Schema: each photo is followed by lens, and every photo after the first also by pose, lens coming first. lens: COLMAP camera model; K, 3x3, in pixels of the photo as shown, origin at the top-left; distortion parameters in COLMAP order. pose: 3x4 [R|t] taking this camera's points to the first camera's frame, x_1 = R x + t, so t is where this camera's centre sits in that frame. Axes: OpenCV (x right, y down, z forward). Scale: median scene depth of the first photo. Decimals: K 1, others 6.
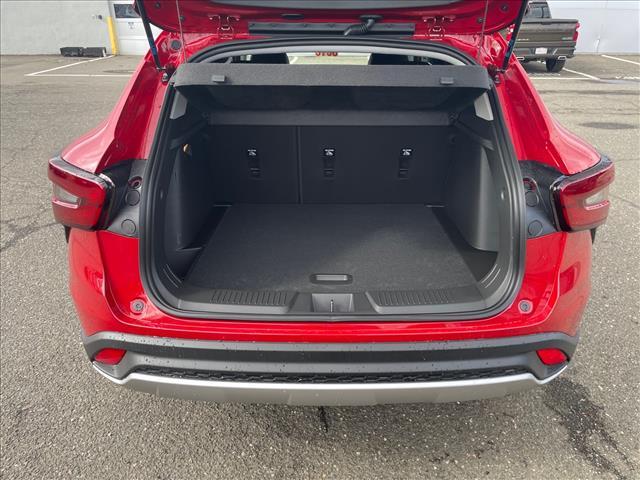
lens RADIAL K [[485.2, 0, 327.1], [0, 485.2, 238.2], [0, 0, 1]] dist [0.084603, -0.116705]
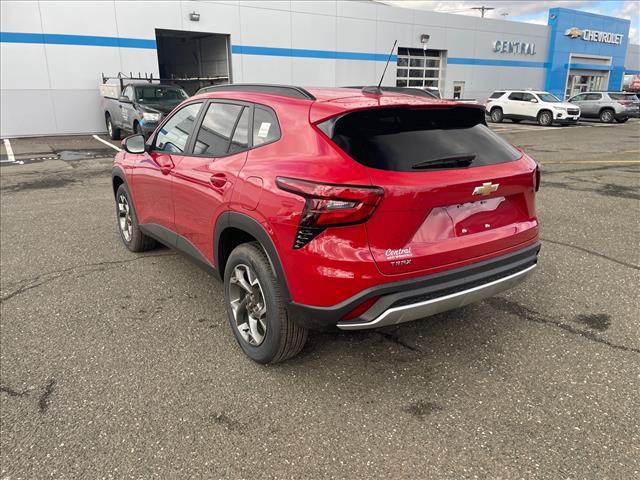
lens RADIAL K [[484.6, 0, 323.9], [0, 484.6, 242.7], [0, 0, 1]] dist [0.087344, -0.118215]
pose [[0.821679, -0.163851, 0.545891, -0.871023], [0.236644, 0.969404, -0.065229, 0.073993], [-0.518501, 0.182779, 0.835313, -0.154984]]
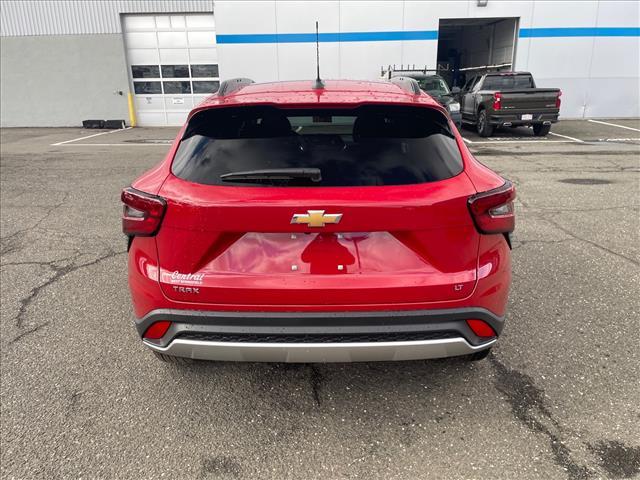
lens RADIAL K [[484.6, 0, 323.9], [0, 484.6, 242.7], [0, 0, 1]] dist [0.087344, -0.118215]
pose [[0.999801, -0.009723, -0.017399, 0.032282], [0.007559, 0.992702, -0.120354, 0.108596], [0.018443, 0.120199, 0.992579, -0.249641]]
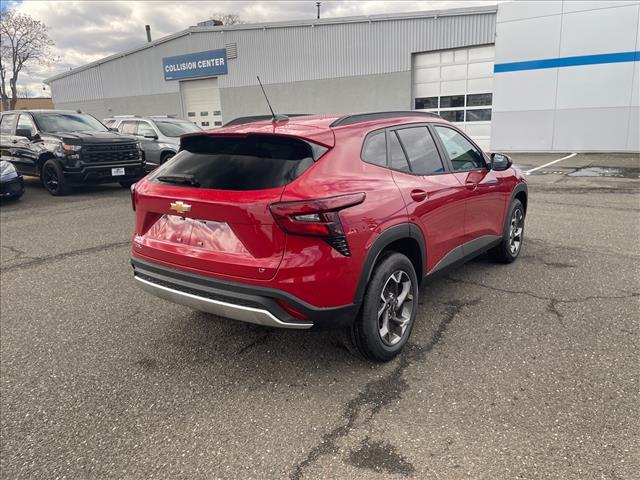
lens RADIAL K [[482.6, 0, 327.6], [0, 482.6, 239.8], [0, 0, 1]] dist [0.080856, -0.117213]
pose [[0.809230, 0.113051, -0.576513, 0.992630], [-0.215021, 0.970216, -0.111562, 0.108725], [0.546730, 0.214242, 0.809436, -0.228319]]
